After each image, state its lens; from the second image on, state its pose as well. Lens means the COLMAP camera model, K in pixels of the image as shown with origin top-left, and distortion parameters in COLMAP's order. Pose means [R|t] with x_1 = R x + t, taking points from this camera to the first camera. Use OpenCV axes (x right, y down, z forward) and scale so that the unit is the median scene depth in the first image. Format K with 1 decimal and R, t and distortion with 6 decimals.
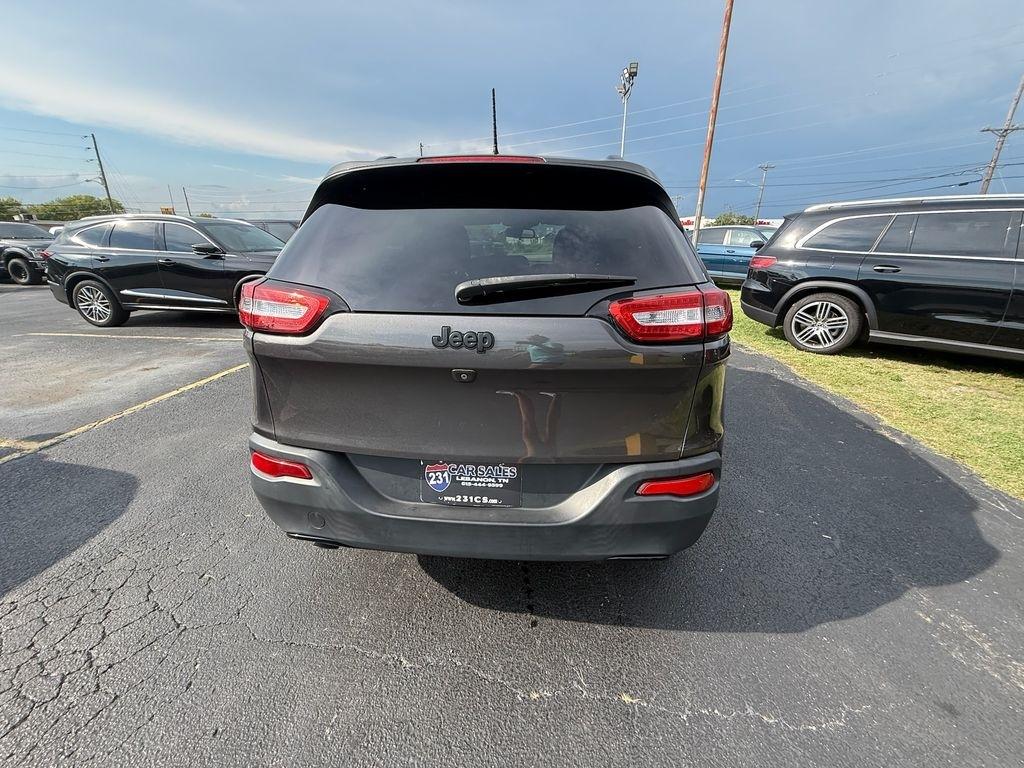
lens RADIAL K [[409.2, 0, 514.7], [0, 409.2, 387.4], [0, 0, 1]] dist [0.001259, 0.000134]
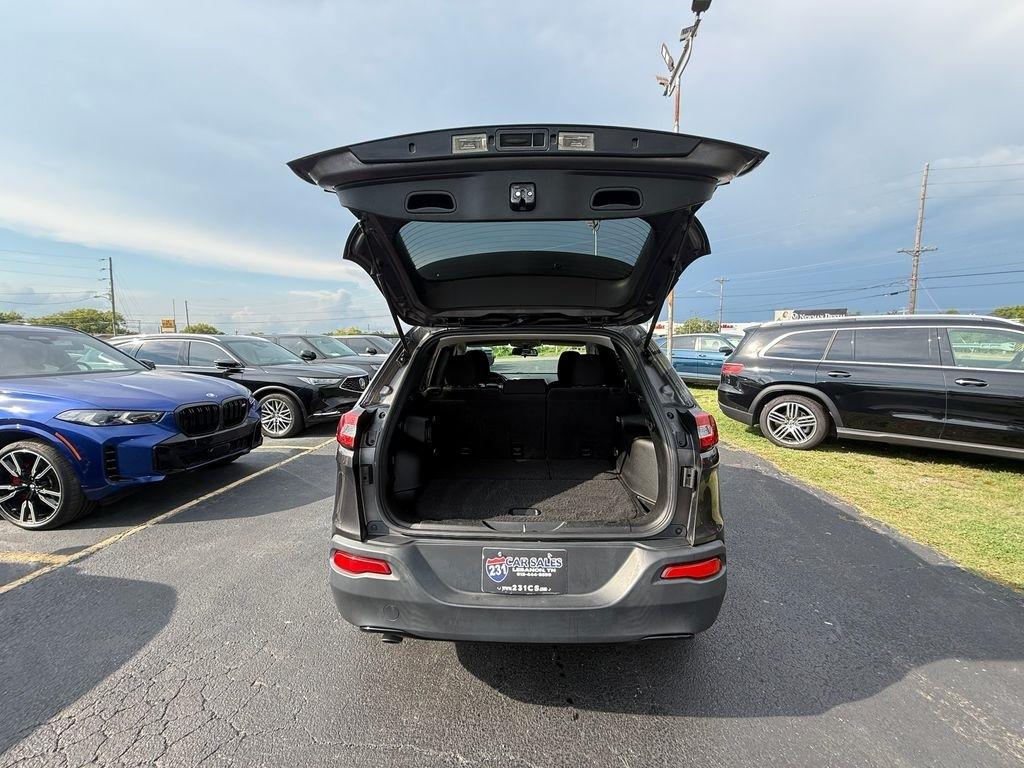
lens RADIAL K [[409.2, 0, 512.9], [0, 409.2, 386.5], [0, 0, 1]] dist [0.001259, 0.000134]
pose [[0.999302, -0.016502, 0.033516, -0.128462], [0.024002, 0.971086, -0.237519, -0.012213], [-0.028627, 0.238157, 0.970805, -0.227431]]
